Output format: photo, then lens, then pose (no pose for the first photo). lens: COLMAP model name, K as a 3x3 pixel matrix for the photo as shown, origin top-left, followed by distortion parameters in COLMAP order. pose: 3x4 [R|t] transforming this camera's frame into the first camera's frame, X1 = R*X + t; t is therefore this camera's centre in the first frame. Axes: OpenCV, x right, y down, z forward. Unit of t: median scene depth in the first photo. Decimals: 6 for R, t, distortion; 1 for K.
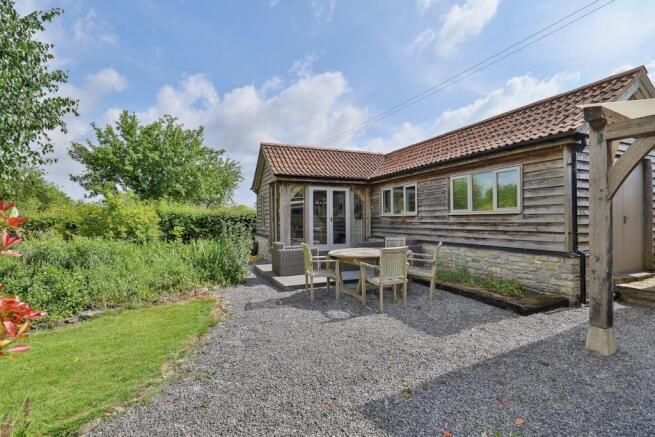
lens RADIAL K [[321.5, 0, 327.5], [0, 321.5, 218.5], [0, 0, 1]] dist [-0.029649, -0.000005]
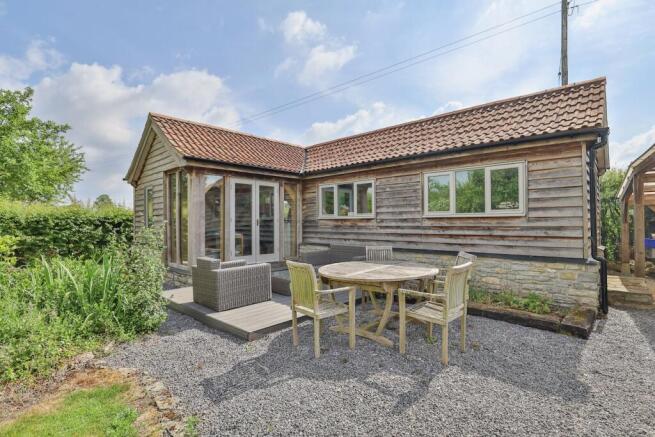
lens RADIAL K [[321.5, 0, 327.5], [0, 321.5, 218.5], [0, 0, 1]] dist [-0.029649, -0.000005]
pose [[0.913173, 0.006457, 0.407521, -0.197188], [-0.002502, 0.999944, -0.010235, 0.000769], [-0.407564, 0.008327, 0.913139, 0.310289]]
